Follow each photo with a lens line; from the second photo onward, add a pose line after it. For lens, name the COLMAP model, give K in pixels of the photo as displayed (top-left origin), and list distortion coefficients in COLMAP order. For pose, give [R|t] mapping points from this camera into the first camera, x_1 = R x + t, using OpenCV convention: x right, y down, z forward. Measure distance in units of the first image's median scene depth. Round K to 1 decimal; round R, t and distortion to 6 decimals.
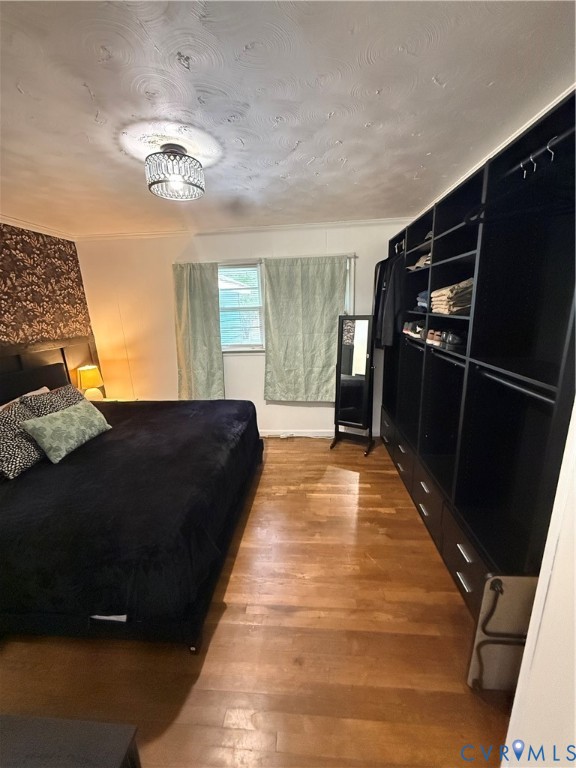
lens RADIAL K [[309.3, 0, 288.0], [0, 309.3, 384.0], [0, 0, 1]] dist [0.000530, 0.000053]
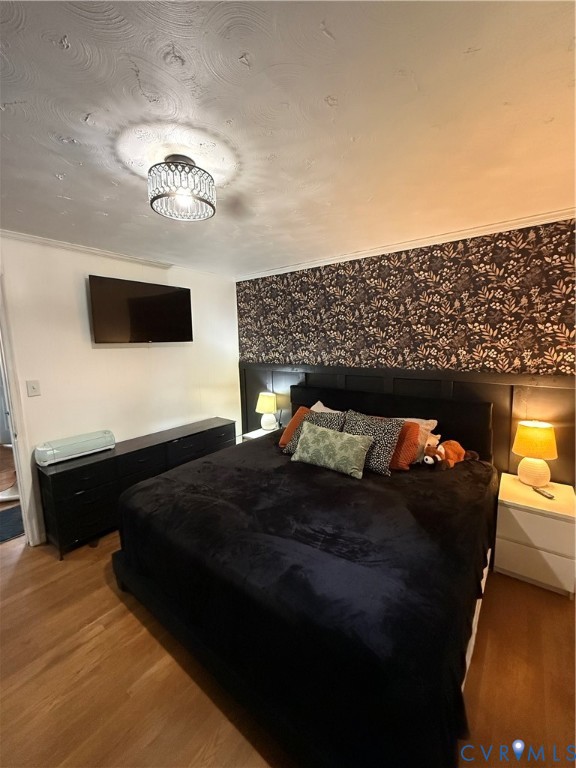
lens RADIAL K [[310.5, 0, 288.0], [0, 310.5, 384.0], [0, 0, 1]] dist [-0.037477, 0.000184]
pose [[-0.538523, 0.161986, -0.826894, 0.150014], [-0.162799, 0.942855, 0.290726, -0.289823], [0.826735, 0.291180, -0.481378, 1.104676]]
